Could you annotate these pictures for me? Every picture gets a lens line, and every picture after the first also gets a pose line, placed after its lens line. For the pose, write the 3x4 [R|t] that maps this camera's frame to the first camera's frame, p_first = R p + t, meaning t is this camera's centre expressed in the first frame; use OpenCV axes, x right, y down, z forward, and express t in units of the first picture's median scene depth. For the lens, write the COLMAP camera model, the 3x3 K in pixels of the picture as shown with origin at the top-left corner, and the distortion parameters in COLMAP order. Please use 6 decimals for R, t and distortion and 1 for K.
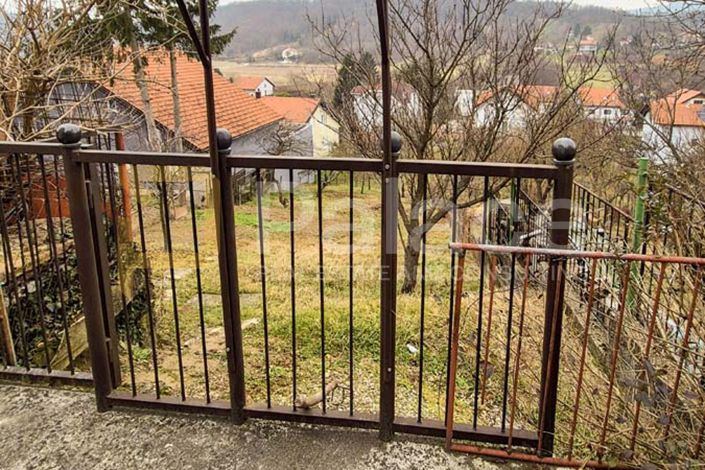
lens RADIAL K [[575.1, 0, 352.5], [0, 575.1, 235.0], [0, 0, 1]] dist [0.009599, 0.003047]
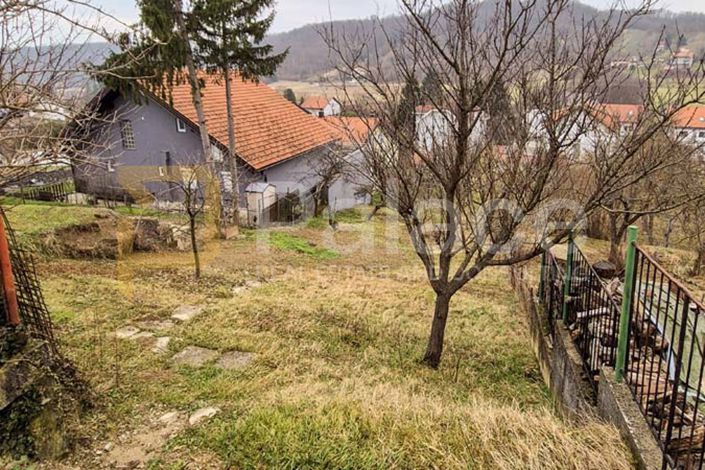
lens RADIAL K [[495.9, 0, 352.5], [0, 495.9, 235.0], [0, 0, 1]] dist [0.002338, 0.000379]
pose [[0.983396, 0.040782, -0.176832, 0.066459], [-0.039206, 0.999154, 0.012400, -0.054593], [0.177188, -0.005261, 0.984163, 0.183302]]
